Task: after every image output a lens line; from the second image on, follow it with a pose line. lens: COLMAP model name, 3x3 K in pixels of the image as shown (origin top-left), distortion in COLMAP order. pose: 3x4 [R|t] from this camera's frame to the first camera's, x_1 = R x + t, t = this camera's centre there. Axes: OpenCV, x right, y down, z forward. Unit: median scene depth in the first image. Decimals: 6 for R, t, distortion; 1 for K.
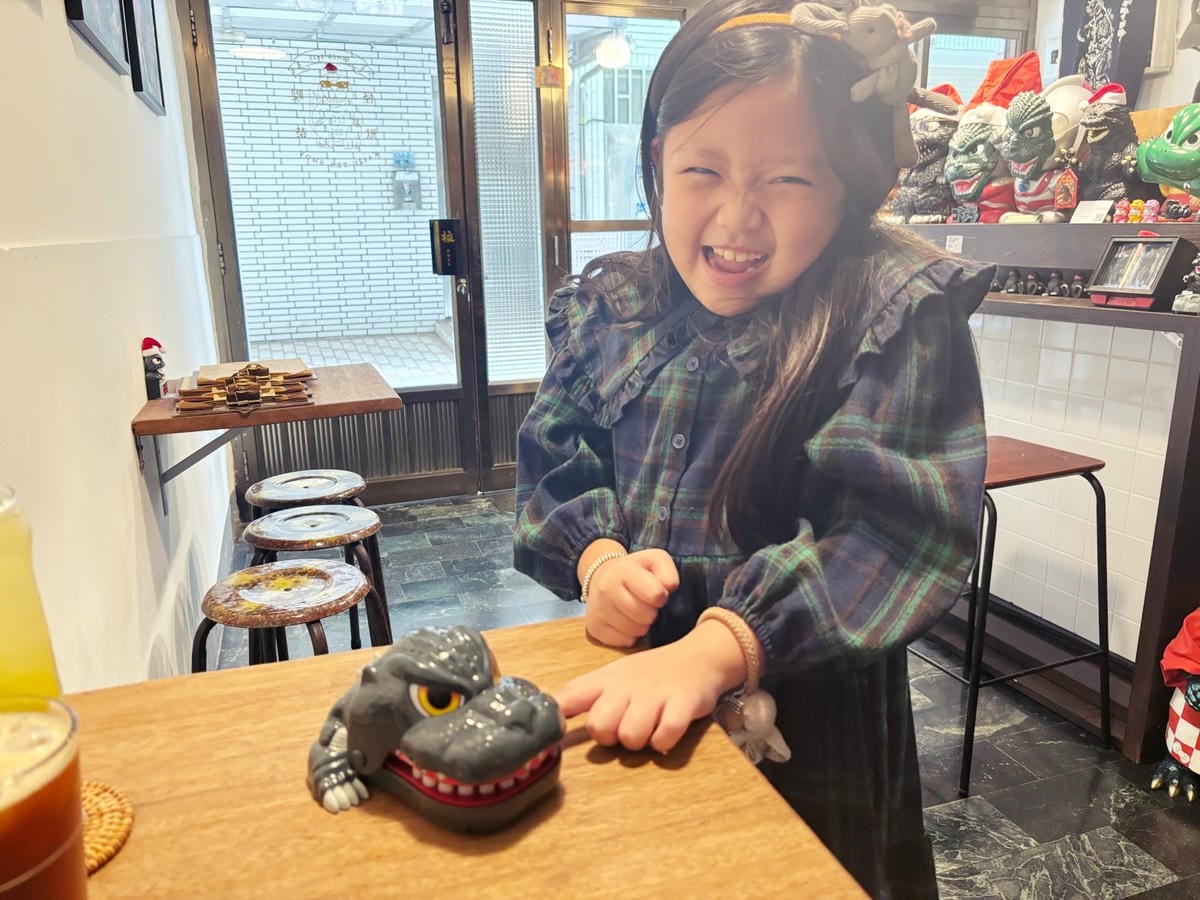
lens RADIAL K [[894.9, 0, 592.3], [0, 894.9, 445.5], [0, 0, 1]] dist [0.031219, -0.049986]
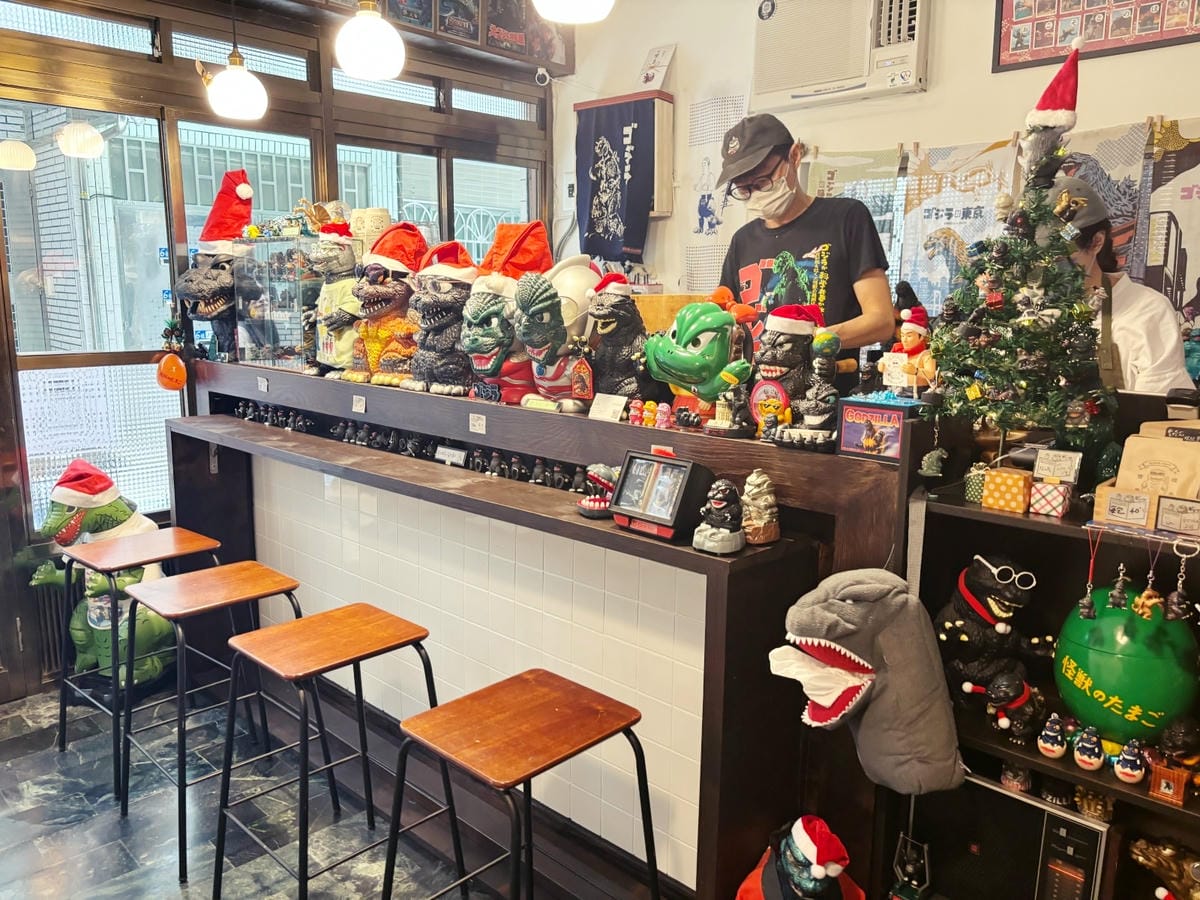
lens RADIAL K [[894.9, 0, 598.5], [0, 894.9, 458.7], [0, 0, 1]] dist [0.031219, -0.049986]
pose [[0.893006, -0.061269, 0.445854, 0.124182], [0.087446, 0.995431, -0.038355, -0.159975], [-0.441467, 0.073239, 0.894284, 0.173763]]
